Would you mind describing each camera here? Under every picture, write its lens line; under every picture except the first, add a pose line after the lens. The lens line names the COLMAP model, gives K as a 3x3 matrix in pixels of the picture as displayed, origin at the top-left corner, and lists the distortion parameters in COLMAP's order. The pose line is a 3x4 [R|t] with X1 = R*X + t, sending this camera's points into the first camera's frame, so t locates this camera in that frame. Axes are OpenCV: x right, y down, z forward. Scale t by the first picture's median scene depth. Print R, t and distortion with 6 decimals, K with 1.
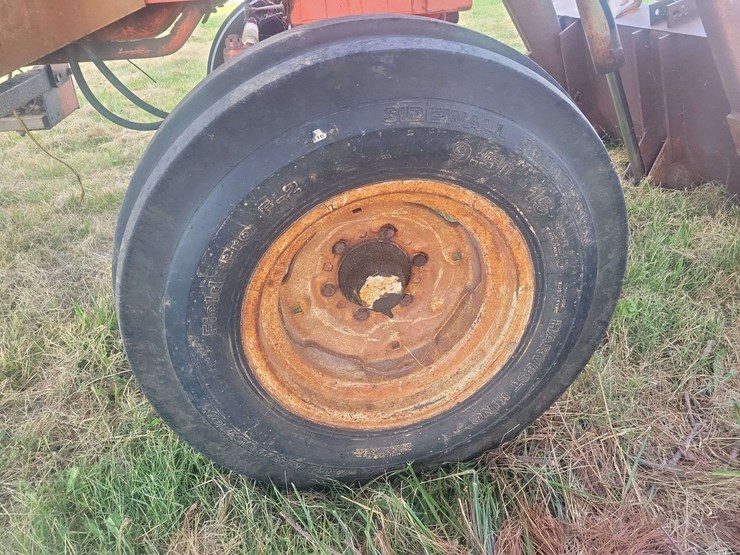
lens RADIAL K [[559.1, 0, 372.6], [0, 559.1, 278.9], [0, 0, 1]] dist [0.048884, -0.029363]
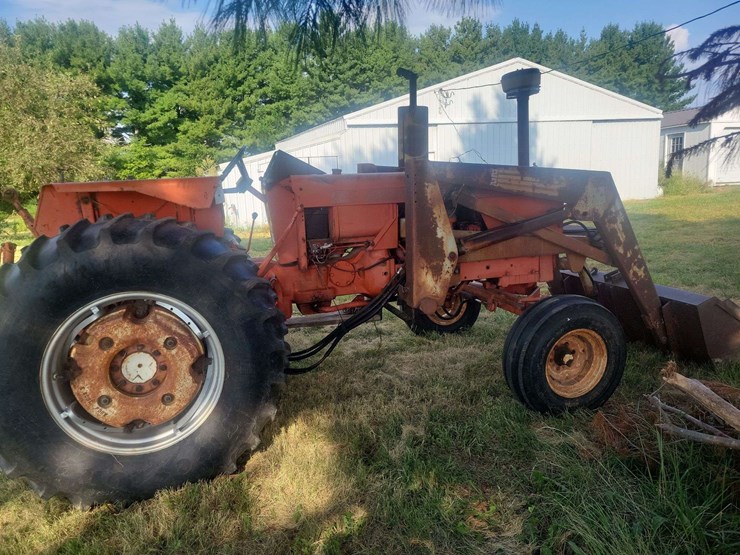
lens RADIAL K [[559.1, 0, 372.6], [0, 559.1, 278.9], [0, 0, 1]] dist [0.048884, -0.029363]
pose [[0.992989, 0.008819, 0.117874, -1.899663], [0.030664, 0.943854, -0.328937, 0.783442], [-0.114156, 0.330245, 0.936967, -2.832798]]
